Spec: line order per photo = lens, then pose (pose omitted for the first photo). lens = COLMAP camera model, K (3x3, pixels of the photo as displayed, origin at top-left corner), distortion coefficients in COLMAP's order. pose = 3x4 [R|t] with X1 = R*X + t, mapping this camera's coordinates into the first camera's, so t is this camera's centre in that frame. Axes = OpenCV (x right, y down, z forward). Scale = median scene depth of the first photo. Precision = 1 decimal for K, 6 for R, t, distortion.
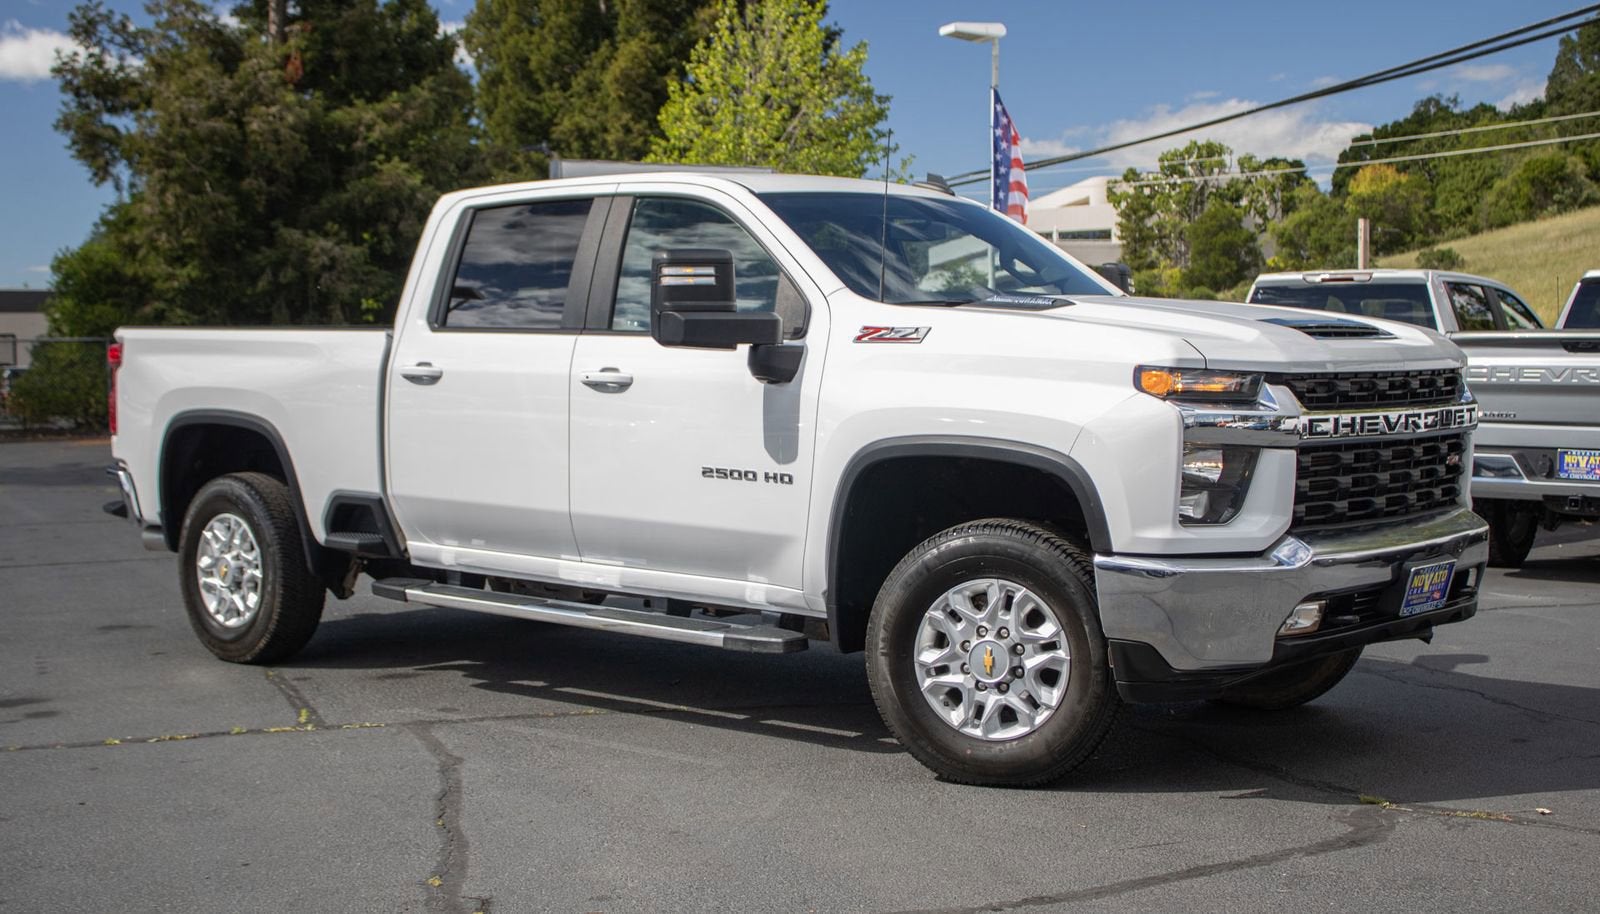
lens RADIAL K [[2025.2, 0, 800.0], [0, 2025.2, 457.0], [0, 0, 1]] dist [-0.018247, -0.014958]
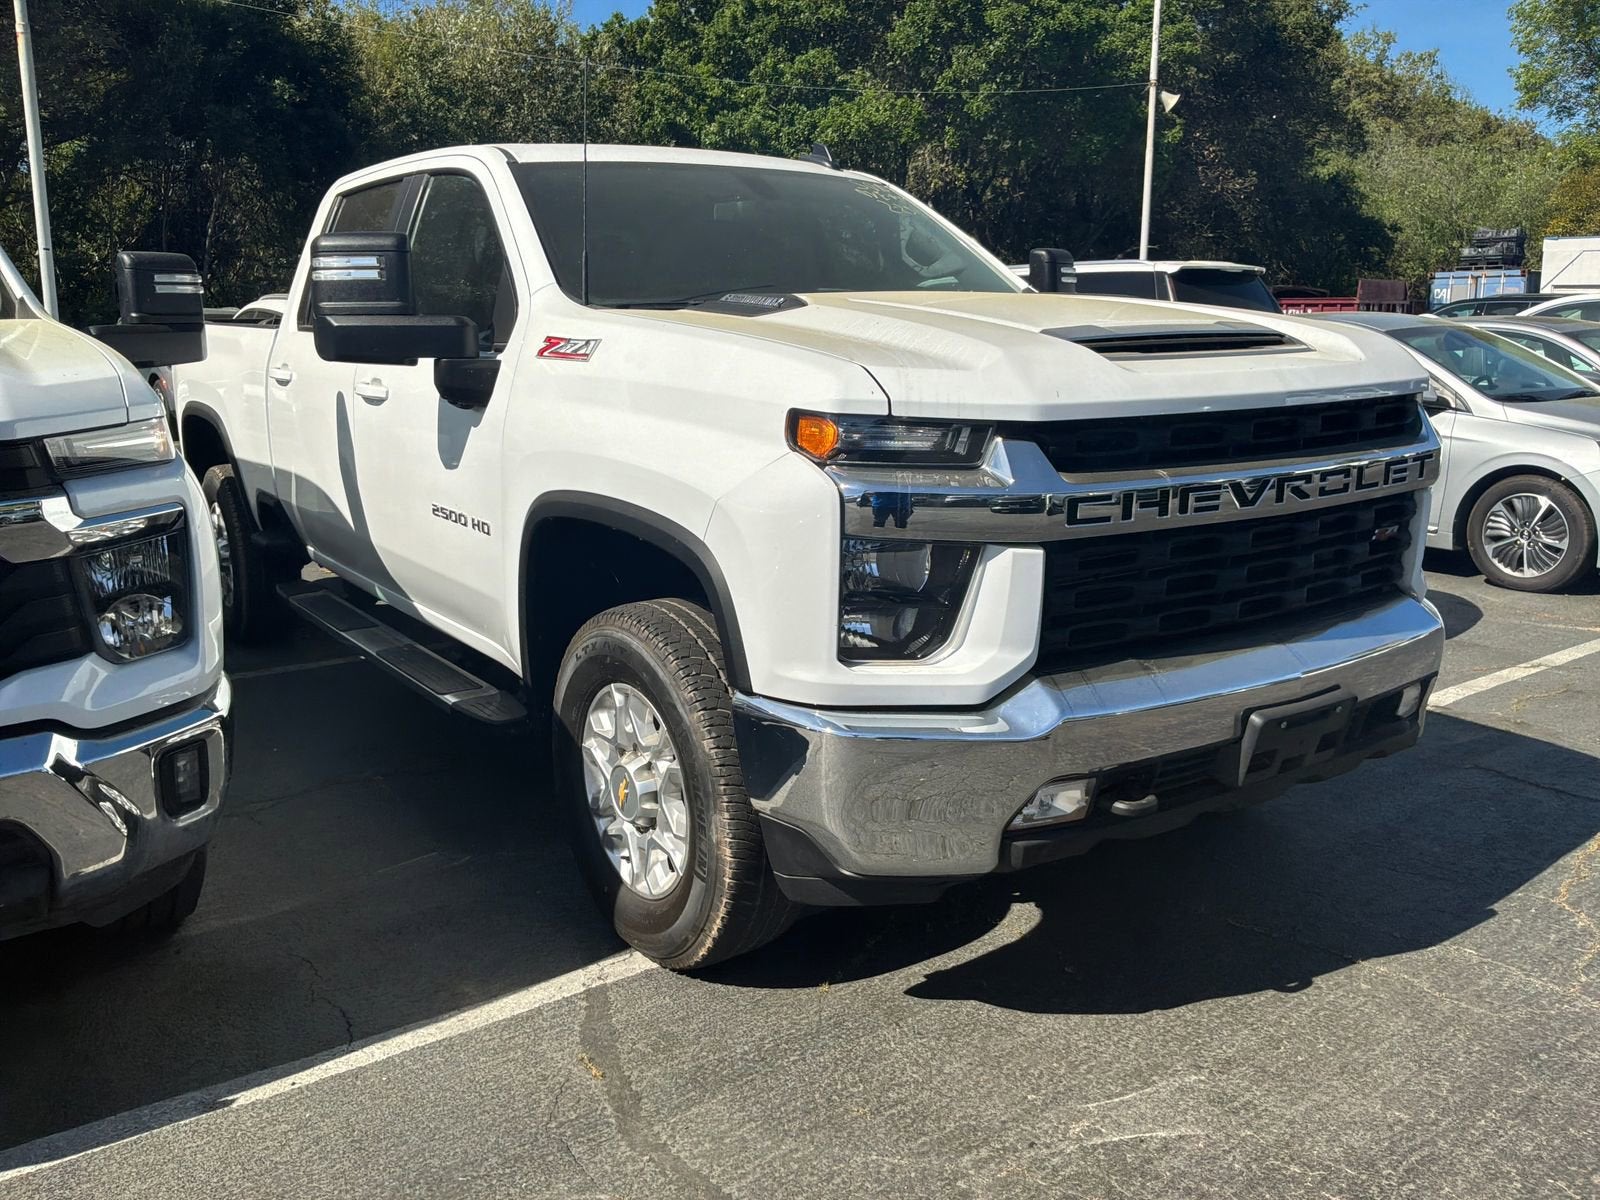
lens RADIAL K [[1276.3, 0, 800.0], [0, 1276.3, 600.0], [0, 0, 1]] dist [0.073142, -0.000063]
pose [[0.972596, 0.044733, -0.228156, 0.238055], [-0.007739, 0.987001, 0.160525, -0.045220], [0.232371, -0.154360, 0.960300, 0.549395]]
